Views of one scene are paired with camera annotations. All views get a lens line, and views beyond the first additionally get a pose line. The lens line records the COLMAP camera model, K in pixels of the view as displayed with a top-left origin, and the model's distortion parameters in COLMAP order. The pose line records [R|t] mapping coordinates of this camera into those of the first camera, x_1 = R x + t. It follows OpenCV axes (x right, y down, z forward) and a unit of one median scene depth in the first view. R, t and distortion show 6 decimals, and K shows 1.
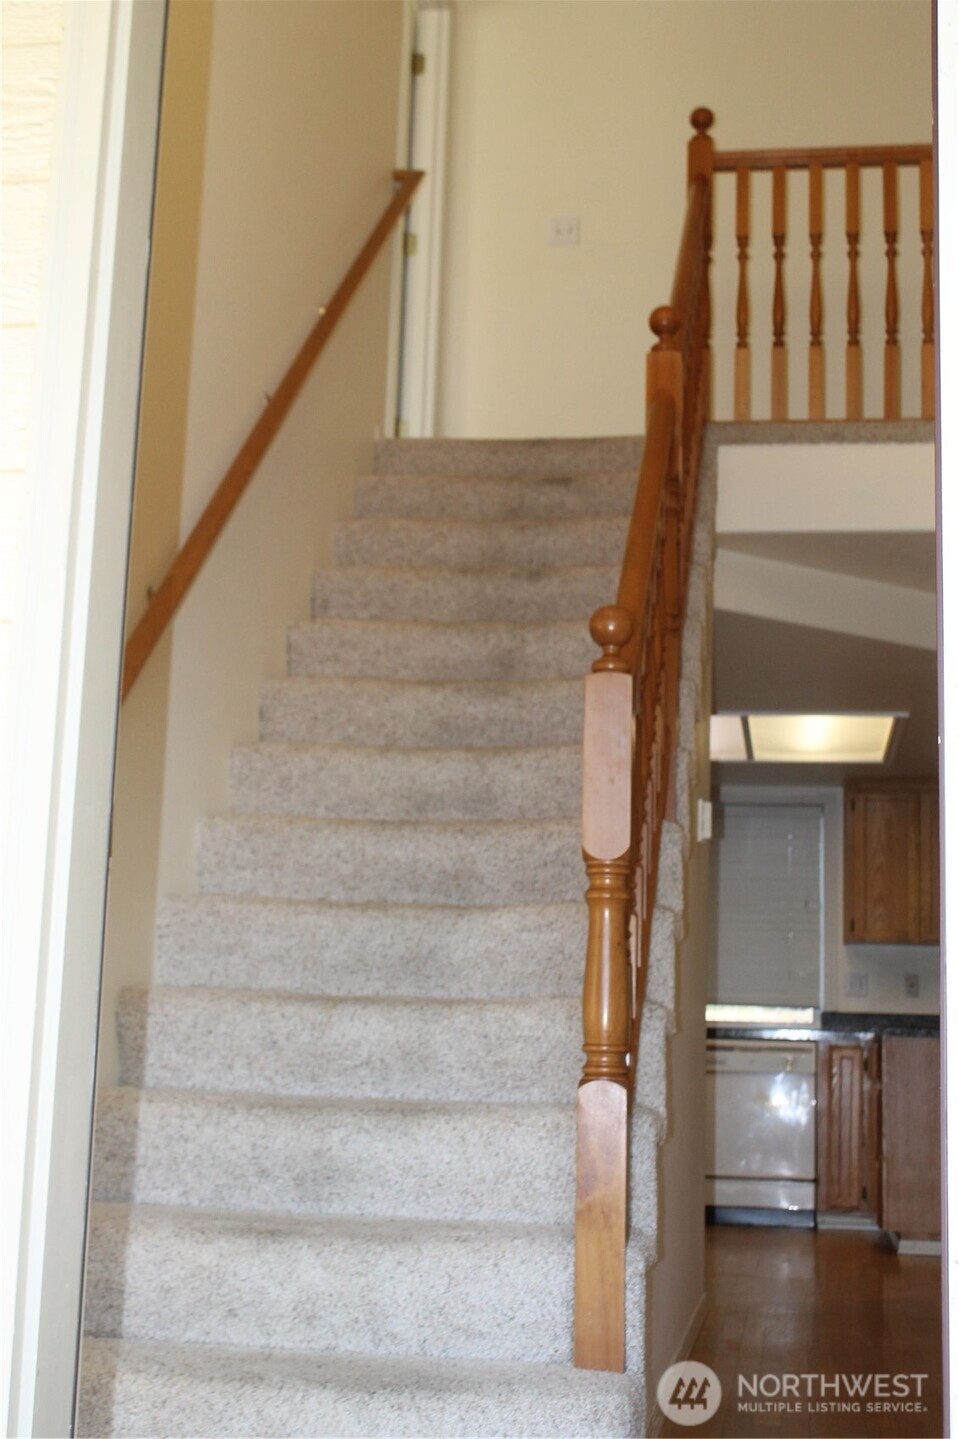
lens RADIAL K [[1988.3, 0, 479.5], [0, 1988.3, 719.5], [0, 0, 1]] dist [-0.076901, 0.002101]
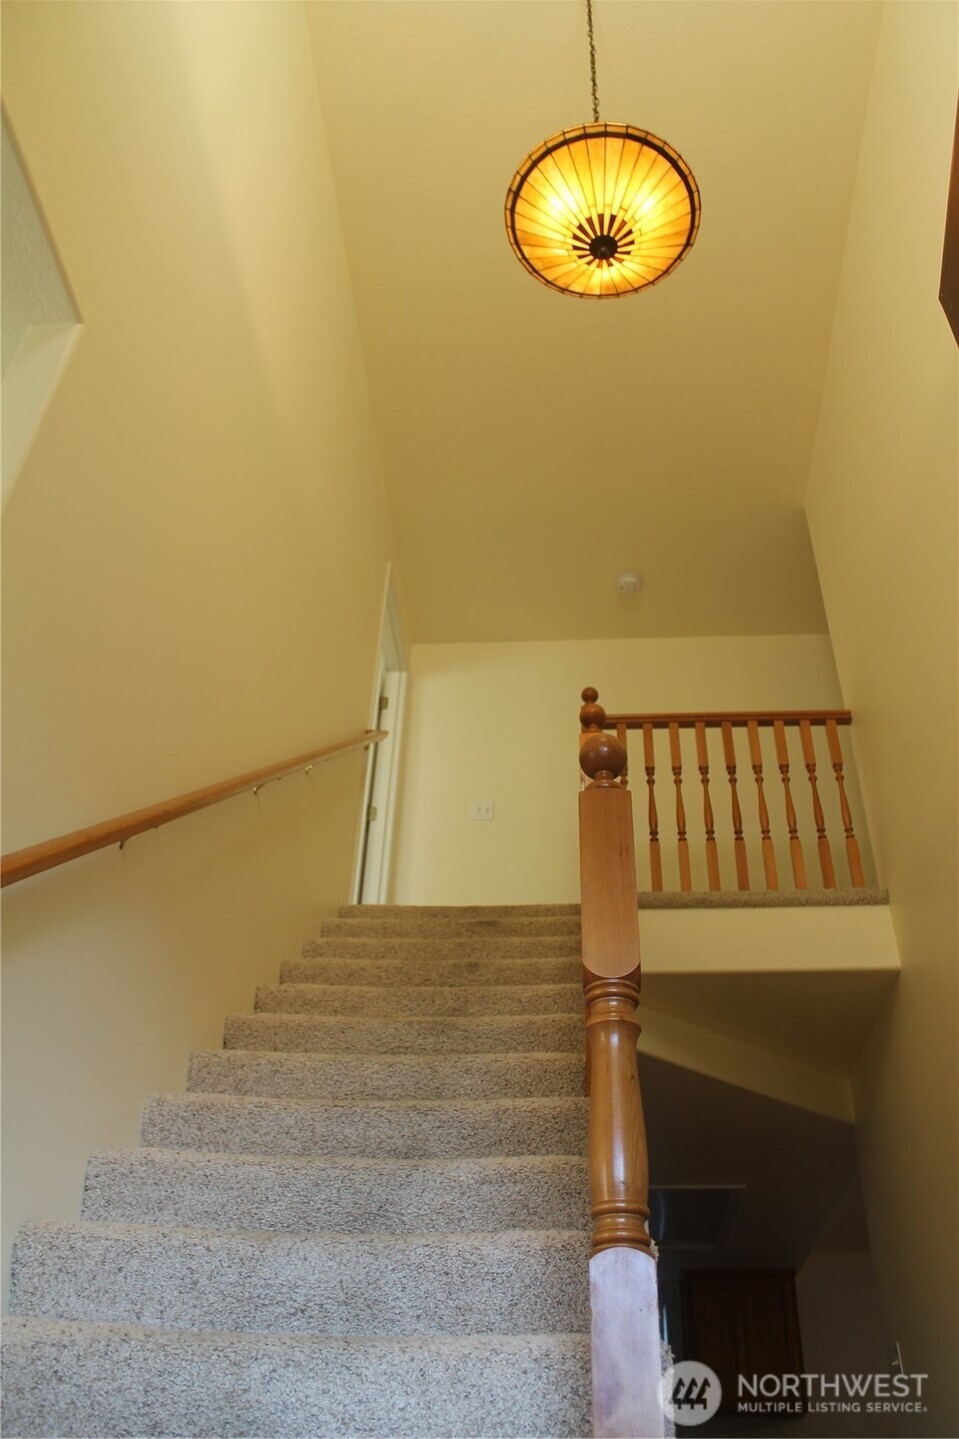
lens RADIAL K [[1186.1, 0, 479.5], [0, 1186.1, 719.5], [0, 0, 1]] dist [-0.173098, 0.140255]
pose [[0.997326, 0.044164, 0.058234, -0.021405], [-0.011025, 0.878571, -0.477485, 0.182989], [-0.072250, 0.475566, 0.876708, 0.454601]]
